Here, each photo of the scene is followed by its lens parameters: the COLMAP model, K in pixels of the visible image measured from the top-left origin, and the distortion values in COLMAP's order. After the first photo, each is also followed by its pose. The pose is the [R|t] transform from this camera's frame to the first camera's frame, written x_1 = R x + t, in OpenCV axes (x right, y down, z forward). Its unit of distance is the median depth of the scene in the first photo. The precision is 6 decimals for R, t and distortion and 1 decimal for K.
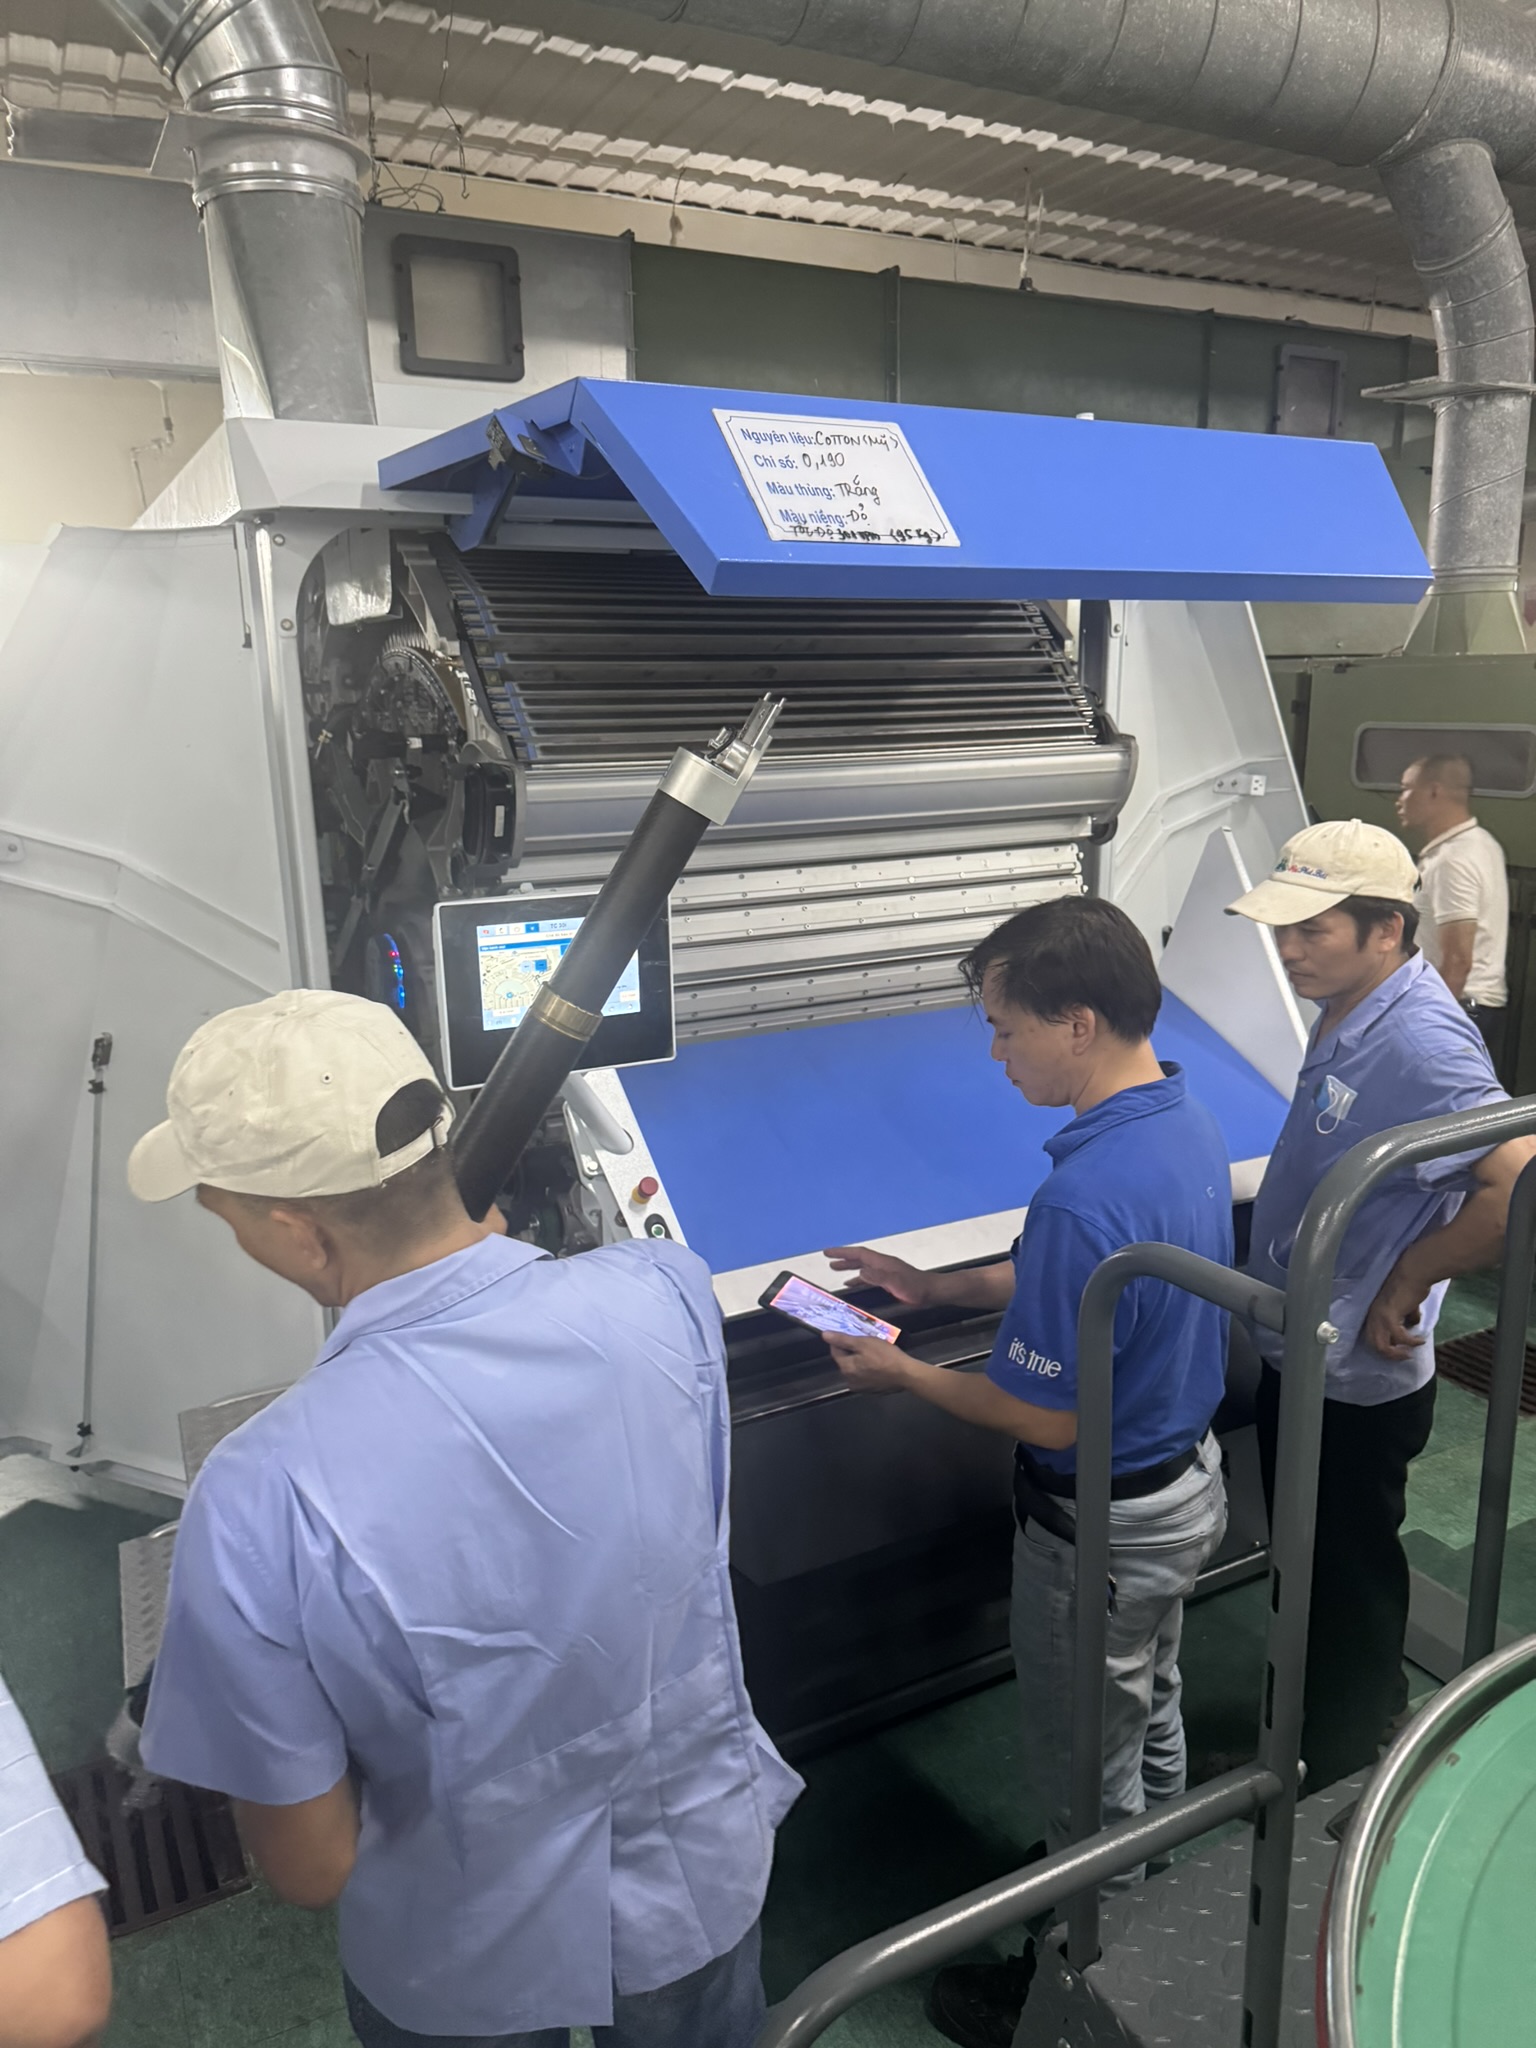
lens RADIAL K [[1409.6, 0, 768.2], [0, 1409.6, 1055.2], [0, 0, 1]] dist [0.064422, -0.056666]
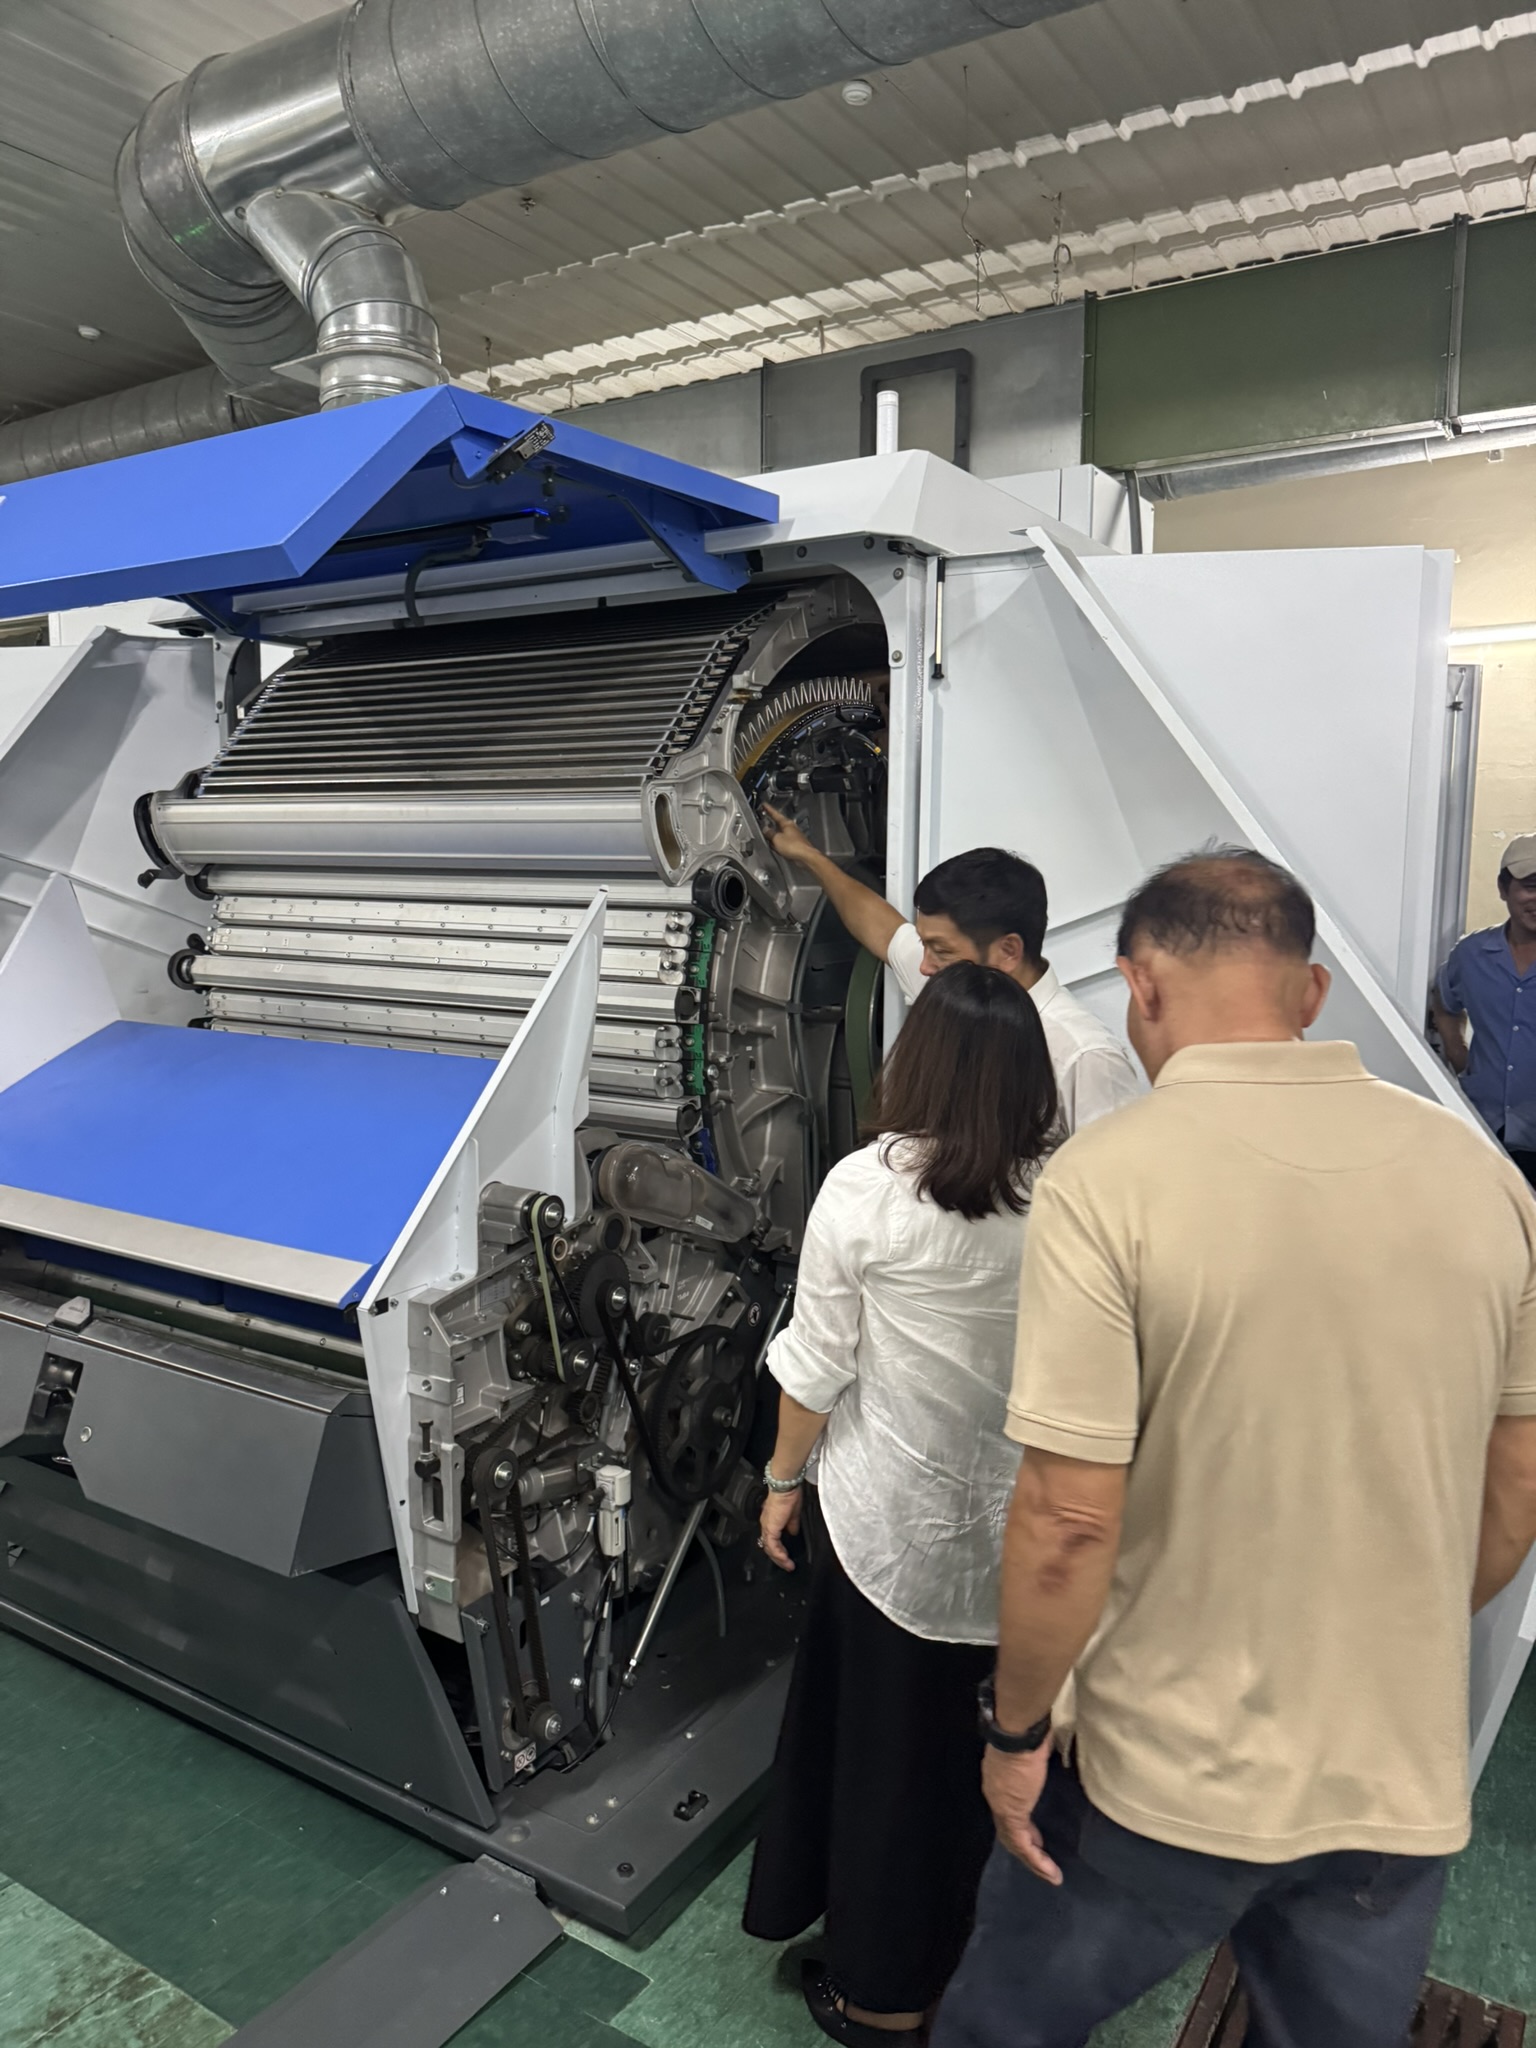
lens RADIAL K [[1409.6, 0, 772.5], [0, 1409.6, 1014.8], [0, 0, 1]] dist [0.064422, -0.056666]
pose [[0.503560, 0.131747, -0.853856, 1.095921], [-0.232627, 0.972481, 0.012858, -0.130429], [0.832053, 0.192155, 0.520351, 0.717775]]
